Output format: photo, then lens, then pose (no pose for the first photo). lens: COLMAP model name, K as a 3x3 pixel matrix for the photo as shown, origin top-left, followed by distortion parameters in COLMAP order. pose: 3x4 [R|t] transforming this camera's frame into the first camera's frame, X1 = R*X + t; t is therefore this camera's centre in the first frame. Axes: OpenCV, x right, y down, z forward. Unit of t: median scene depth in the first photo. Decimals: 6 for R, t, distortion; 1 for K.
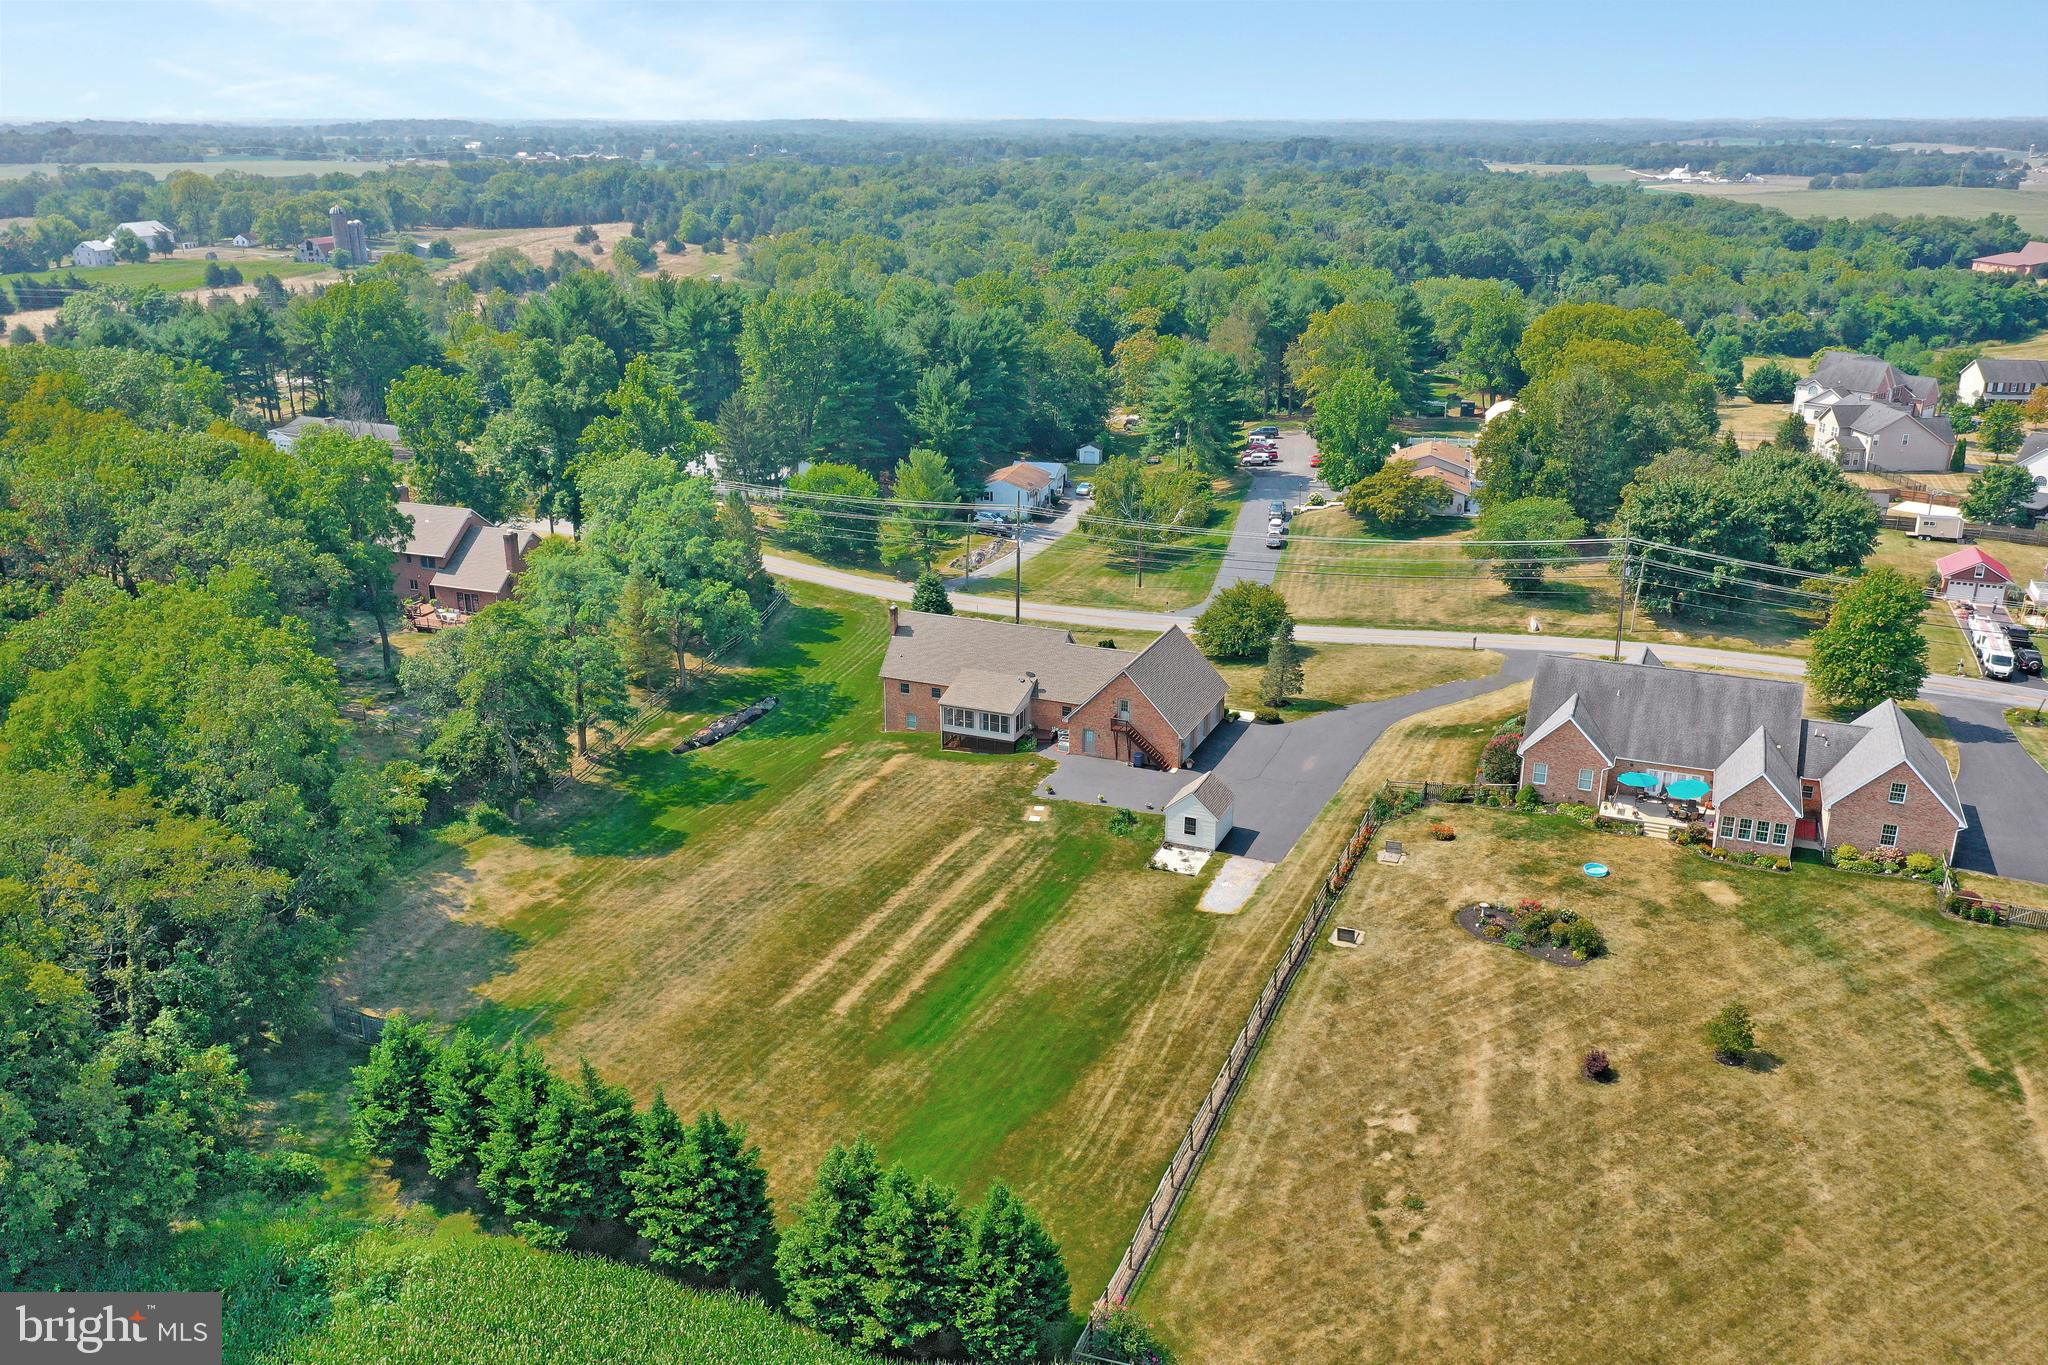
lens RADIAL K [[1633.7, 0, 1042.7], [0, 1633.7, 702.7], [0, 0, 1]] dist [0.013515, -0.005760]
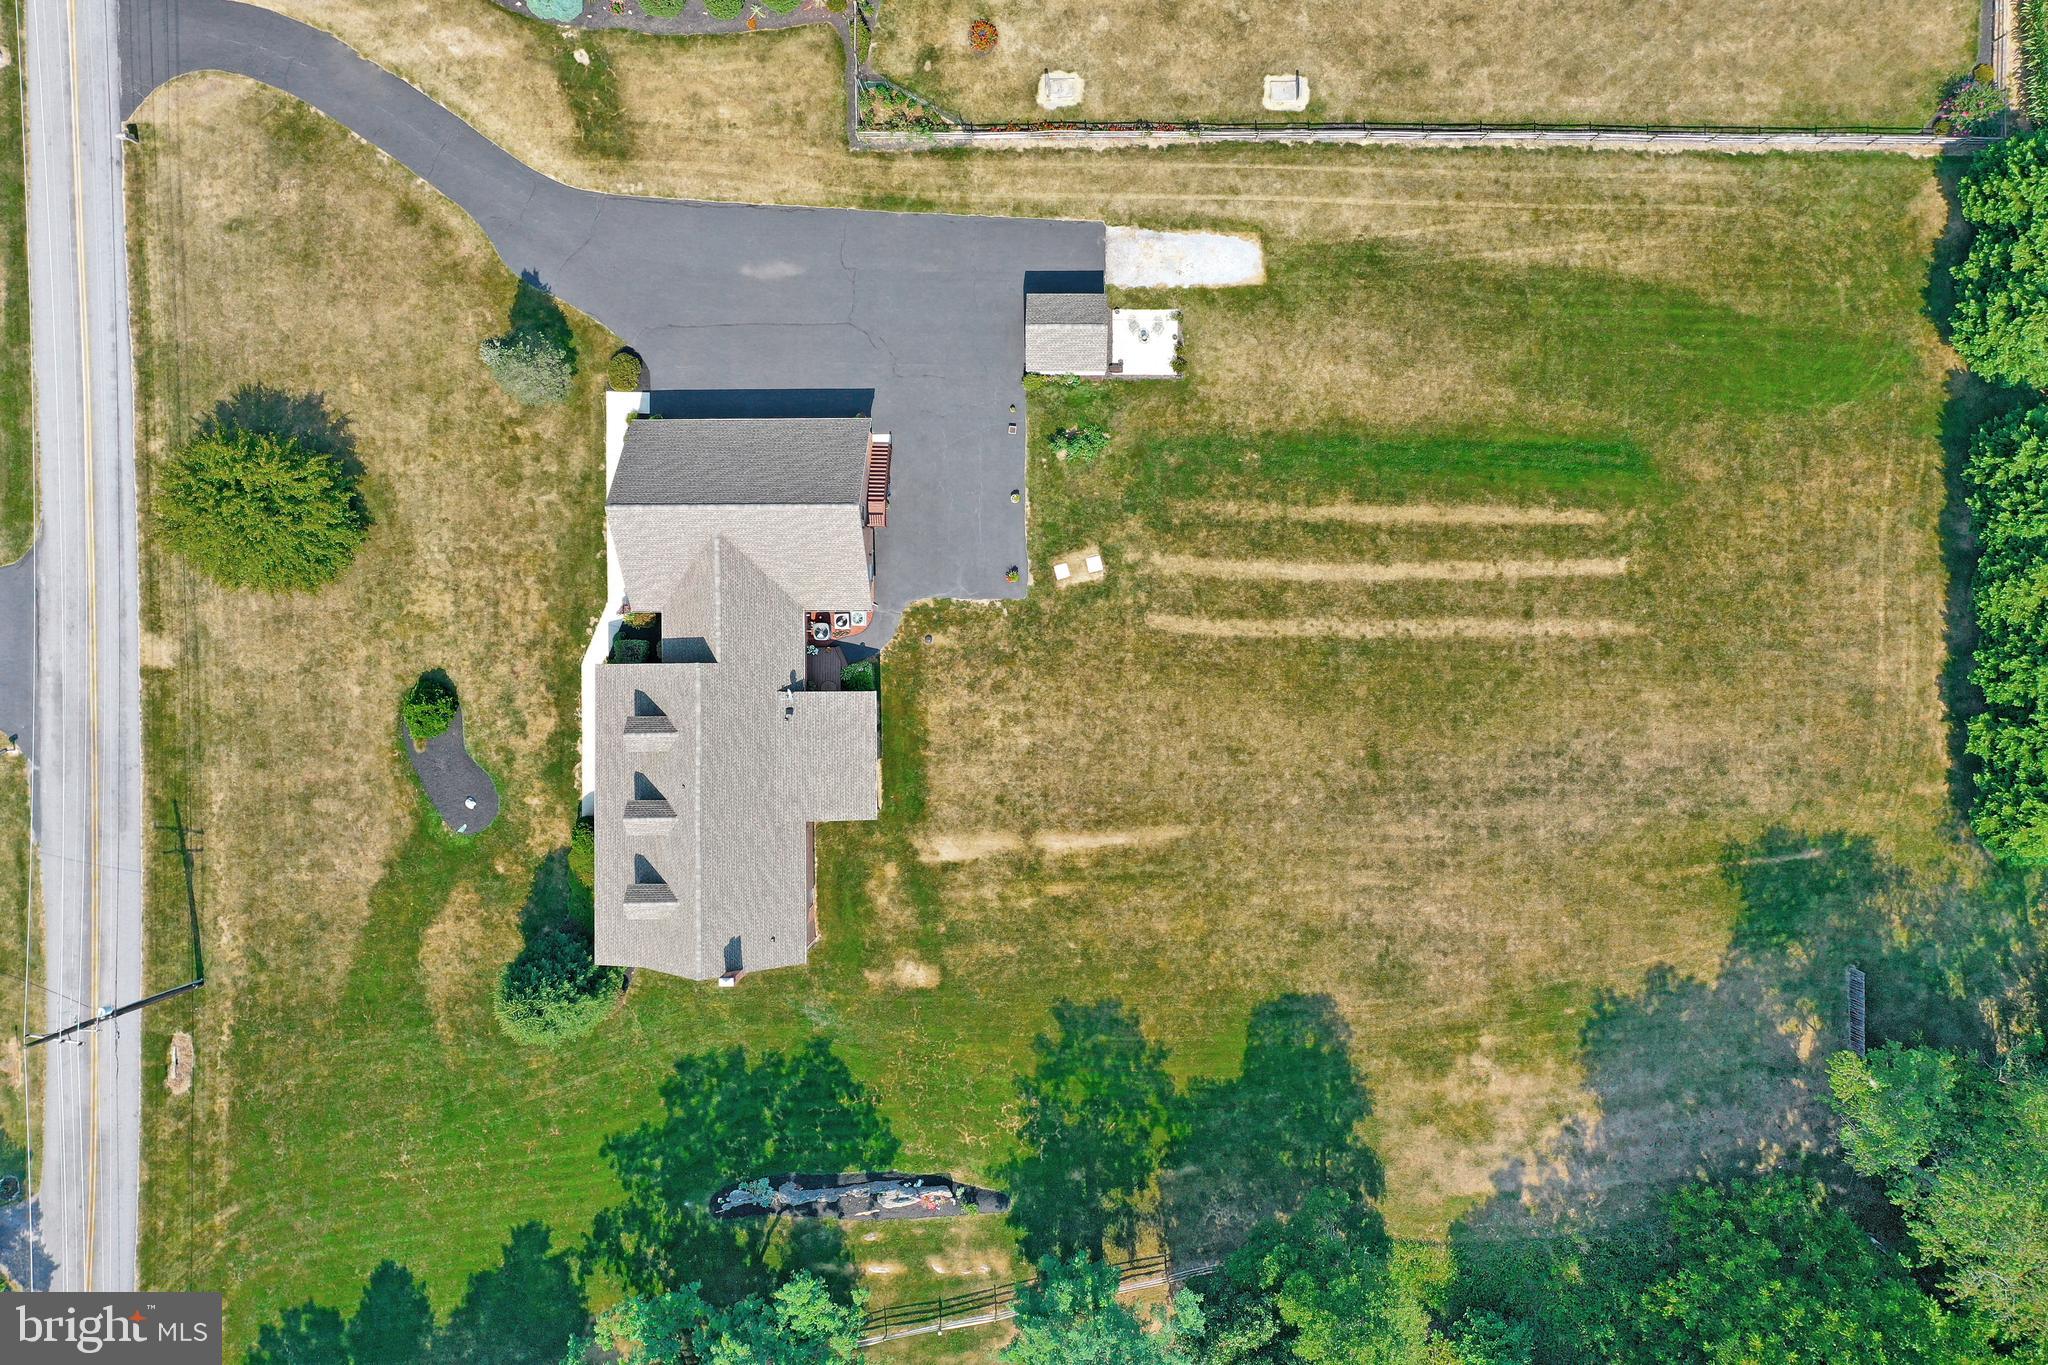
lens RADIAL K [[1633.7, 0, 1067.1], [0, 1633.7, 538.1], [0, 0, 1]] dist [0.013515, -0.005760]
pose [[-0.389333, -0.920464, 0.034152, -0.013725], [0.336652, -0.107687, 0.935451, -0.580301], [-0.857371, 0.375699, 0.351802, 0.691095]]
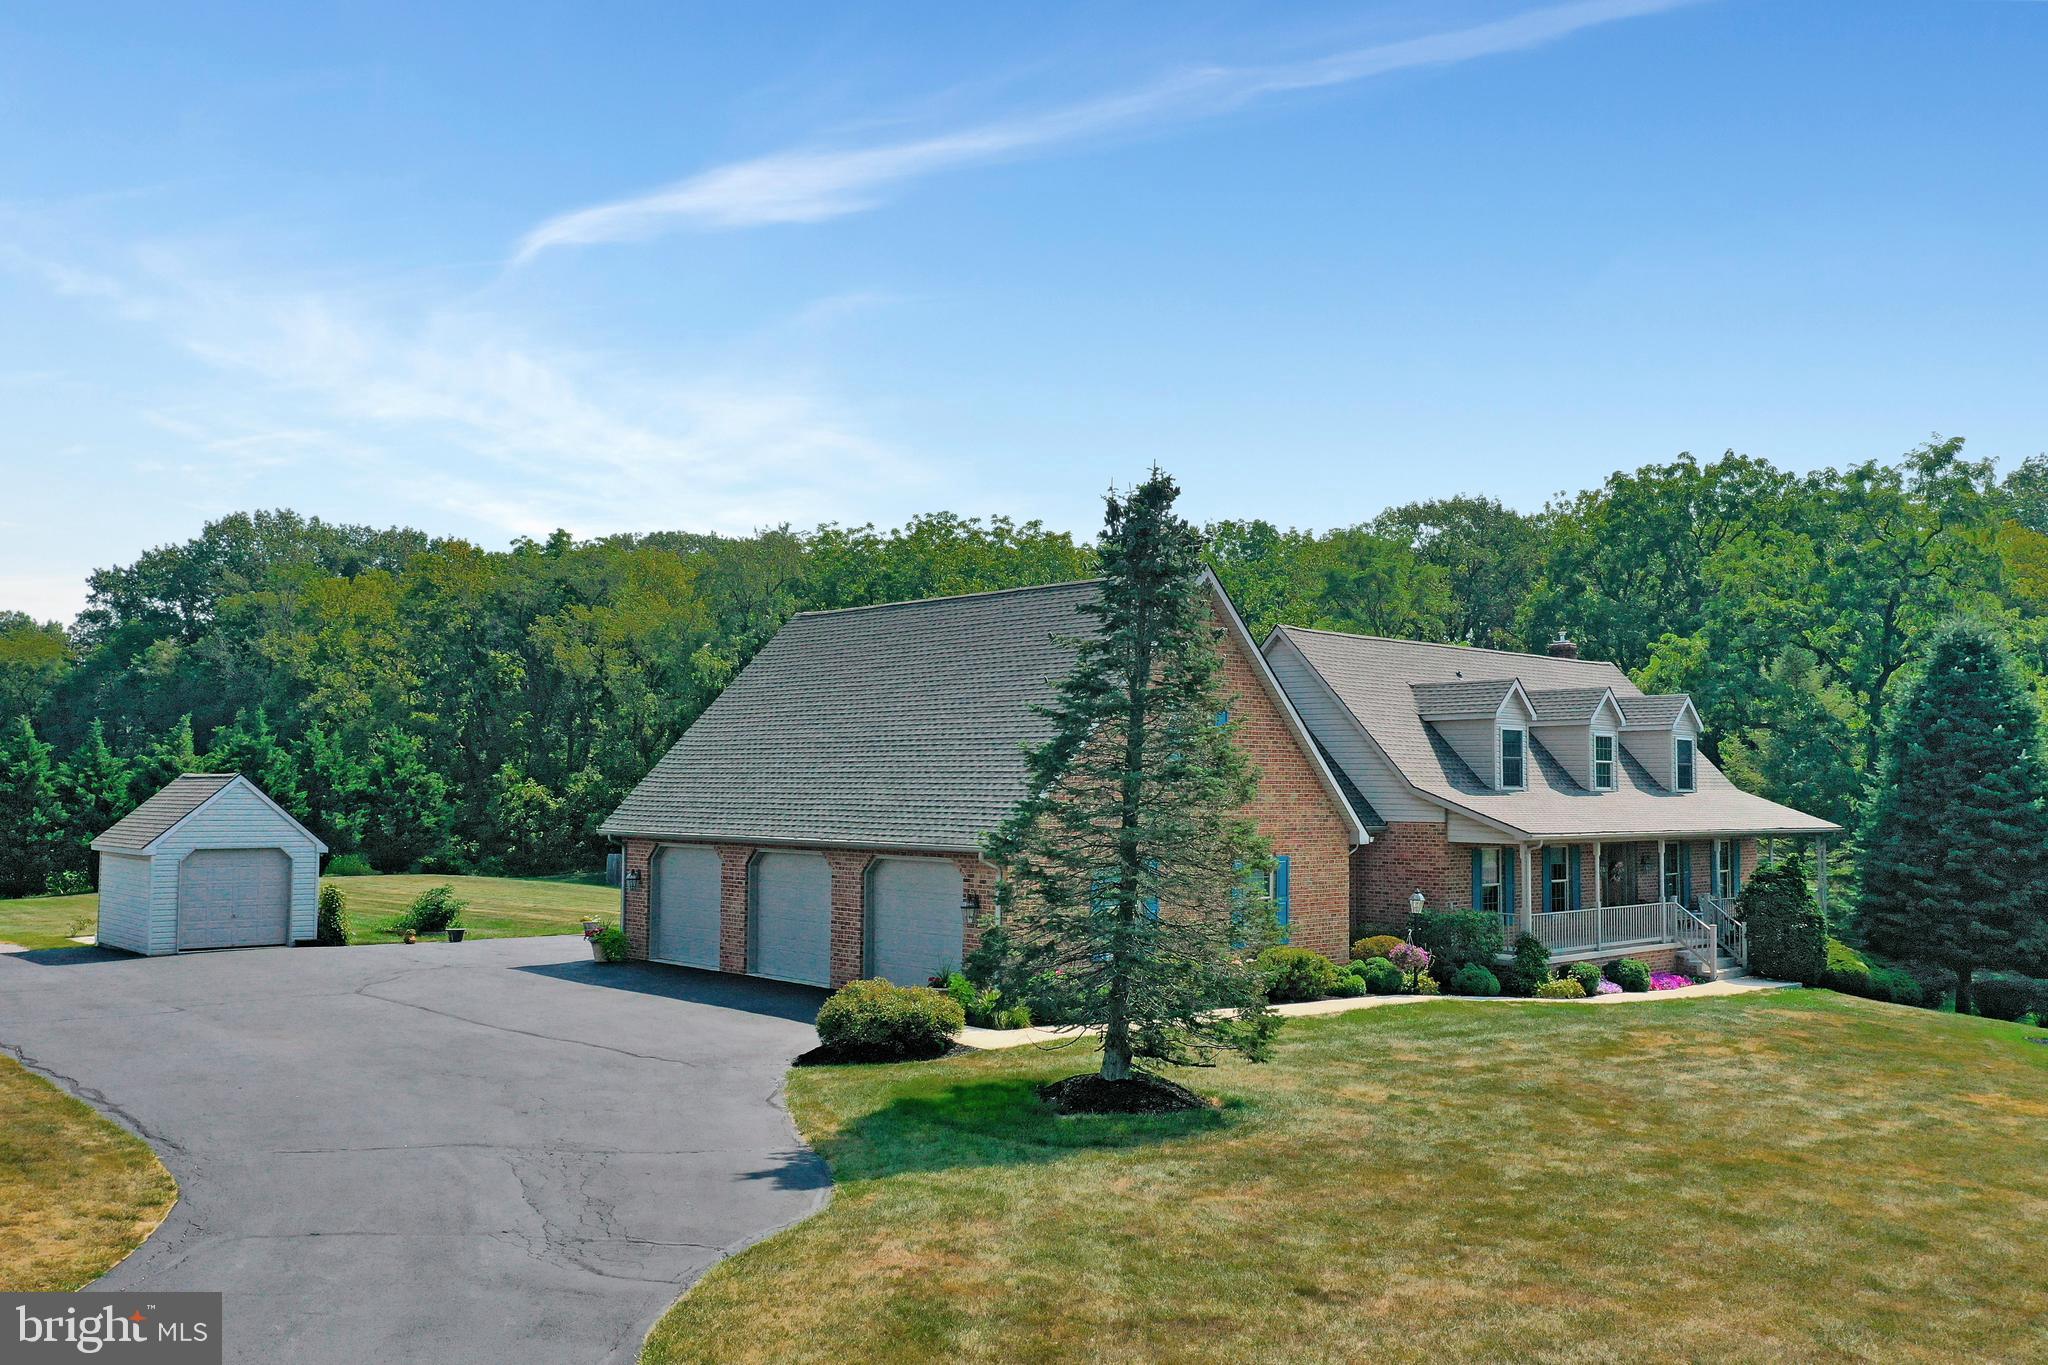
lens RADIAL K [[1680.6, 0, 1029.6], [0, 1680.6, 690.3], [0, 0, 1]] dist [-0.001460, -0.004298]
pose [[-0.408937, -0.055923, -0.910848, 0.307795], [-0.318413, 0.944135, 0.084989, -0.045830], [0.855210, 0.324781, -0.403898, 1.140876]]
